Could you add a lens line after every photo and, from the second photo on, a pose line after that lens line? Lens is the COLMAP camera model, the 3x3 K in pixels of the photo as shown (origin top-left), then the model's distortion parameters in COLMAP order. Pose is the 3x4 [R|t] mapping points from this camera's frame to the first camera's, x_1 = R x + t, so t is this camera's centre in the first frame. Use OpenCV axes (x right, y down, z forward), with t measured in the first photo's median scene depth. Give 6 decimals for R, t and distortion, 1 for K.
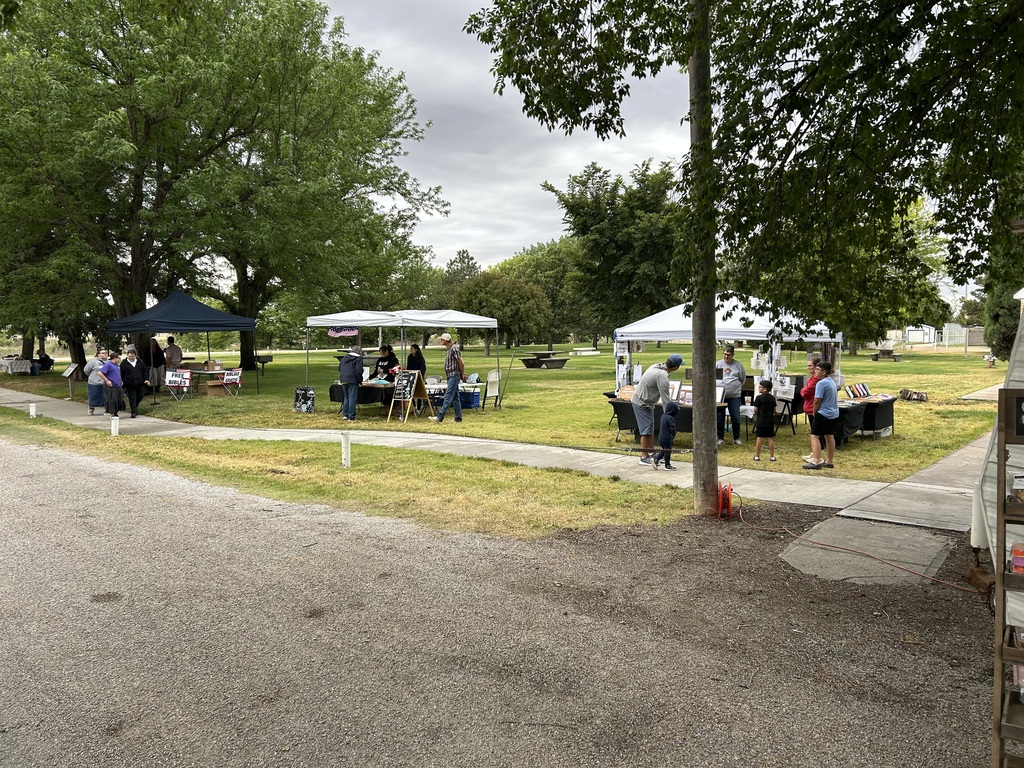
lens RADIAL K [[768.9, 0, 514.4], [0, 768.9, 383.7], [0, 0, 1]] dist [0.035568, -0.027628]
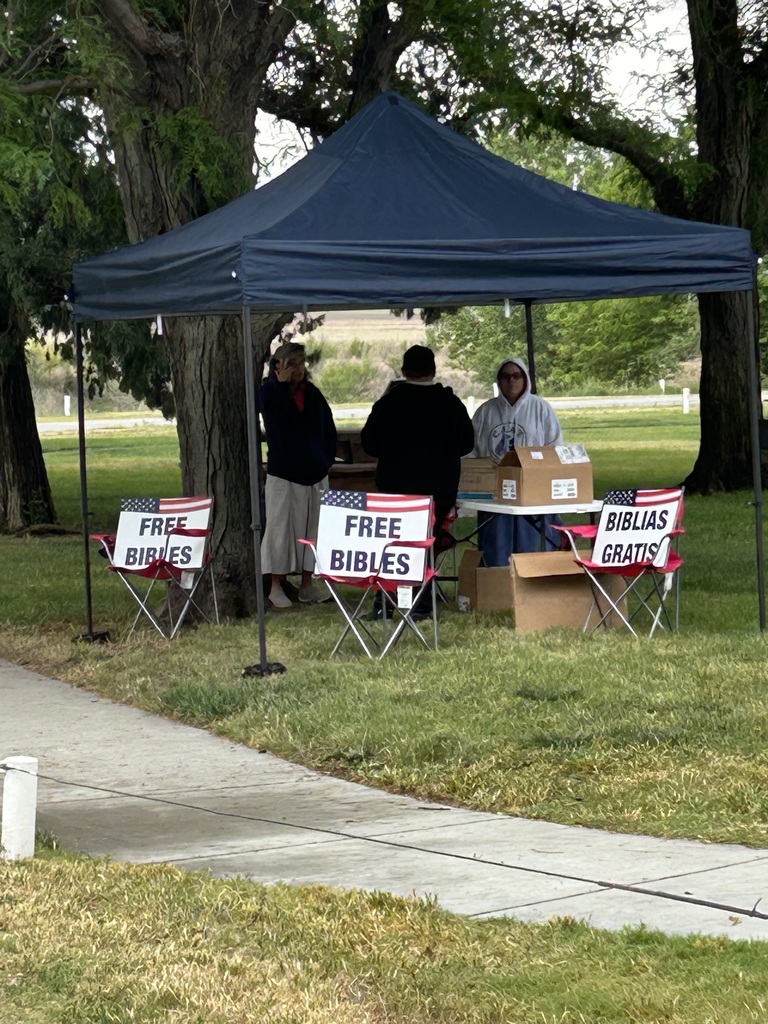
lens RADIAL K [[3616.0, 0, 384.3], [0, 3616.0, 512.3], [0, 0, 1]] dist [0.153997, 0.000000]
pose [[0.907215, 0.011407, -0.420513, -0.042939], [-0.014813, 0.999879, -0.004834, -0.008901], [0.420406, 0.010615, 0.907274, 0.154741]]
